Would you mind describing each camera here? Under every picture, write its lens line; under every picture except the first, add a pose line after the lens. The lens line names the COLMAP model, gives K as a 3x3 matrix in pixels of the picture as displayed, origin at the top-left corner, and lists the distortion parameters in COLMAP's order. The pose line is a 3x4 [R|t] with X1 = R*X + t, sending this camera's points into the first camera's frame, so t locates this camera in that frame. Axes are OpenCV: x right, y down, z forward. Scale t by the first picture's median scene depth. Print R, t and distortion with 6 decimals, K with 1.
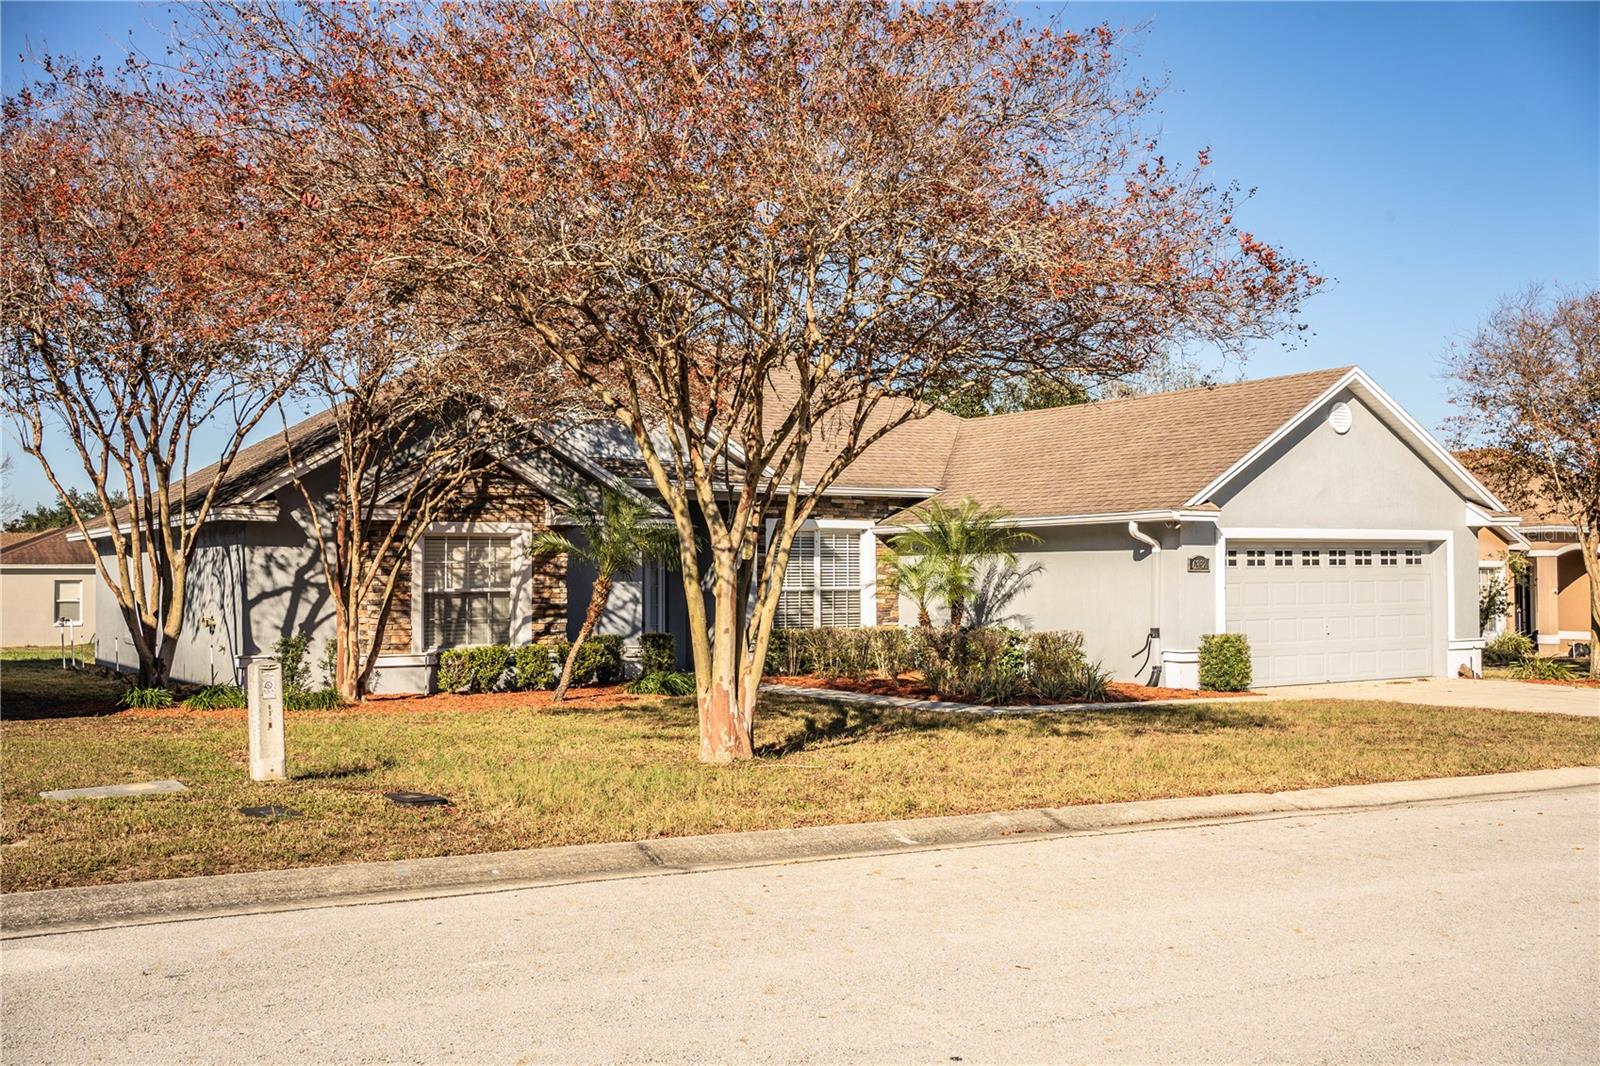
lens RADIAL K [[1615.4, 0, 761.4], [0, 1615.4, 539.2], [0, 0, 1]] dist [-0.007446, 0.012041]
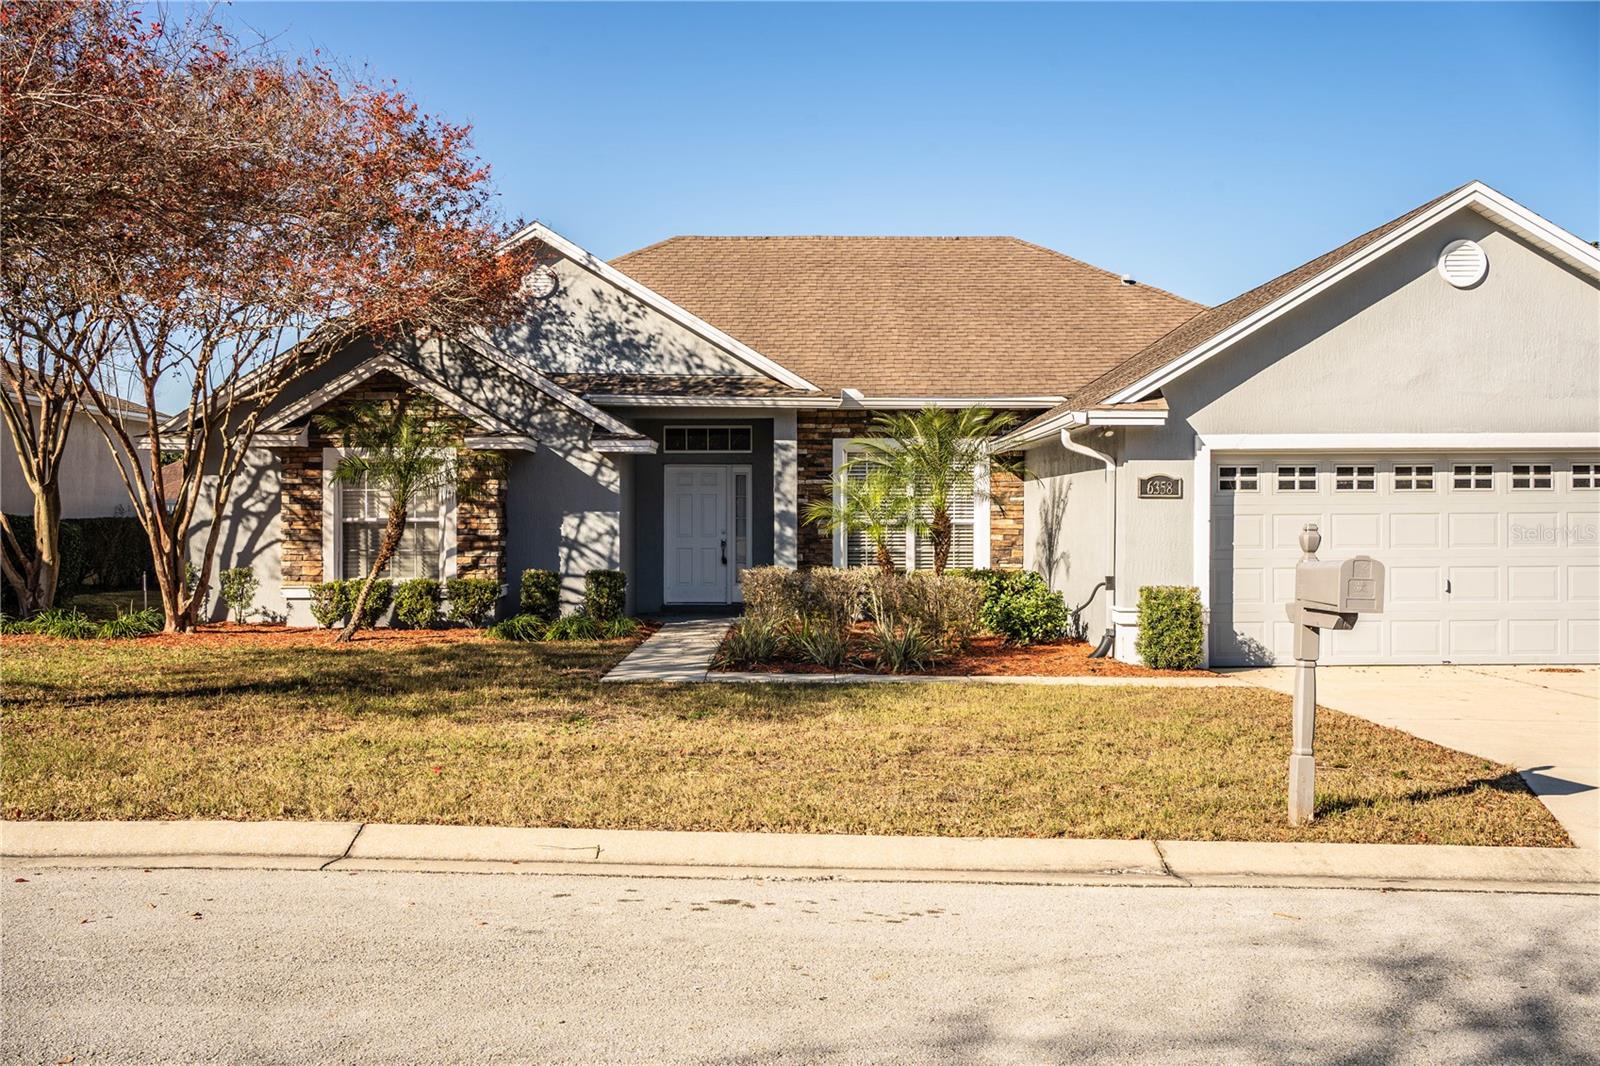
lens RADIAL K [[1615.4, 0, 761.4], [0, 1615.4, 539.2], [0, 0, 1]] dist [-0.007446, 0.012041]
pose [[0.854723, 0.010366, -0.518981, 0.483980], [0.009941, 0.999290, 0.036332, 0.010681], [0.518990, -0.036213, 0.854013, 0.302200]]
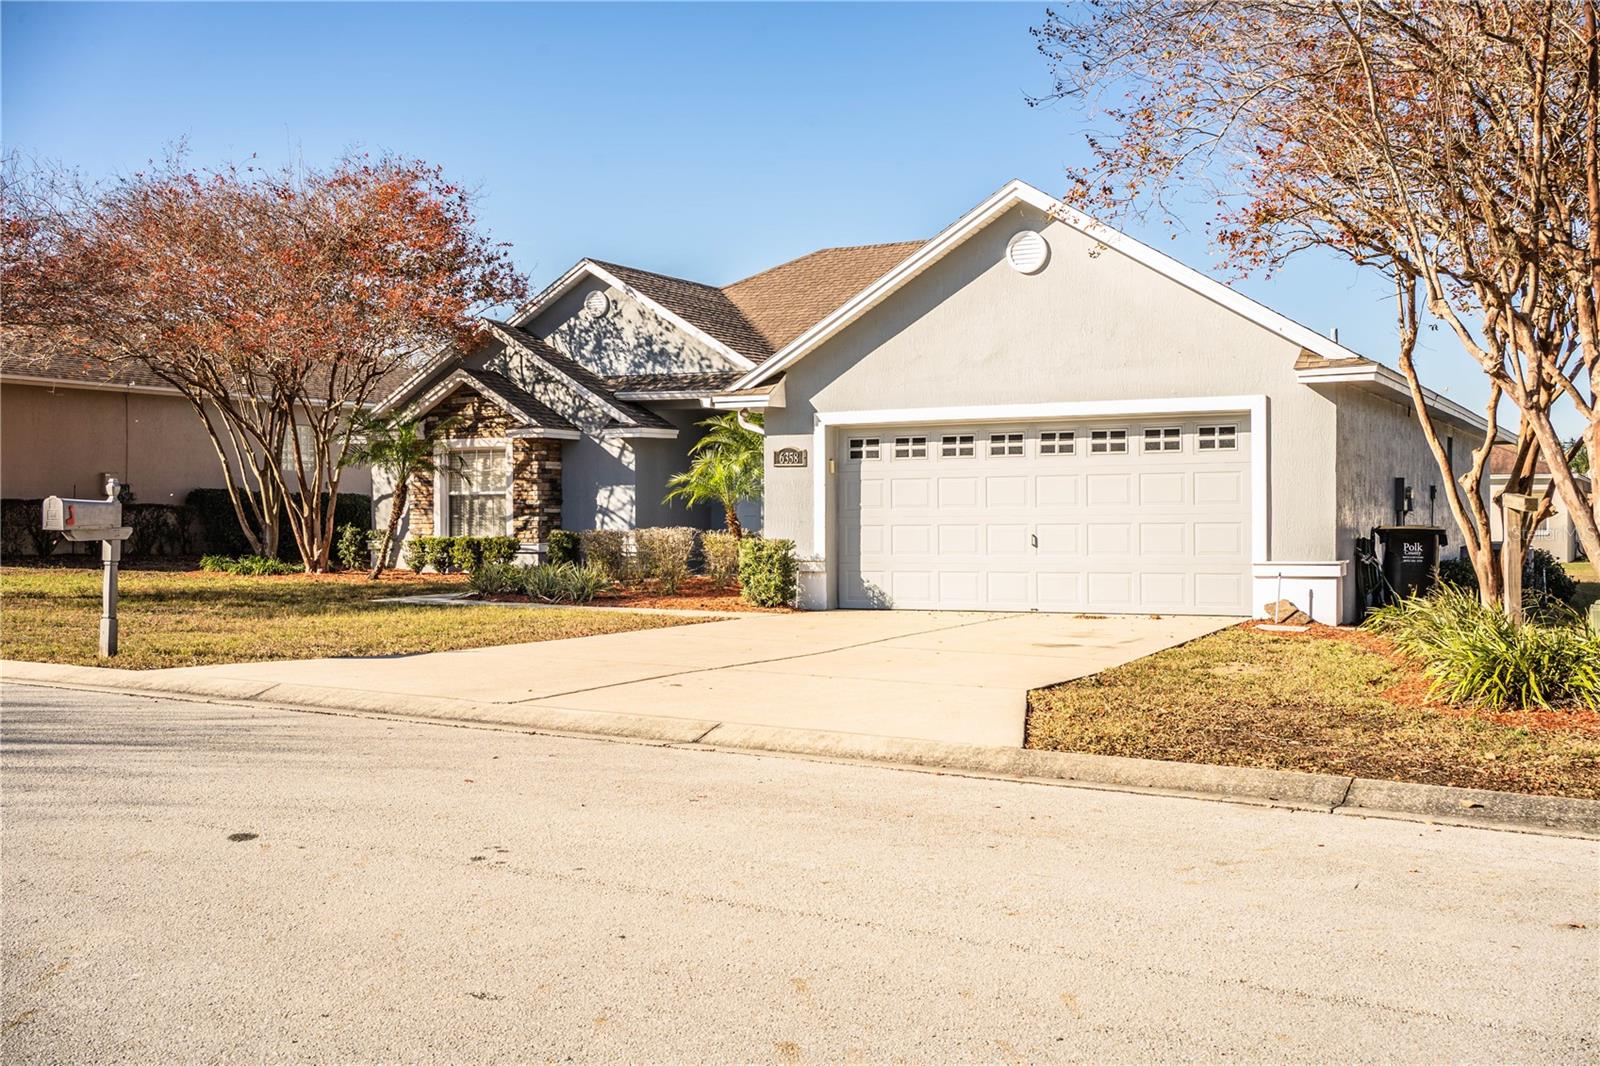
lens RADIAL K [[1523.5, 0, 838.7], [0, 1523.5, 527.8], [0, 0, 1]] dist [-0.007567, -0.002480]
pose [[0.549870, 0.012912, -0.835150, 0.945283], [0.022377, 0.999294, 0.030182, 0.028719], [0.834950, -0.035284, 0.549193, 0.574295]]
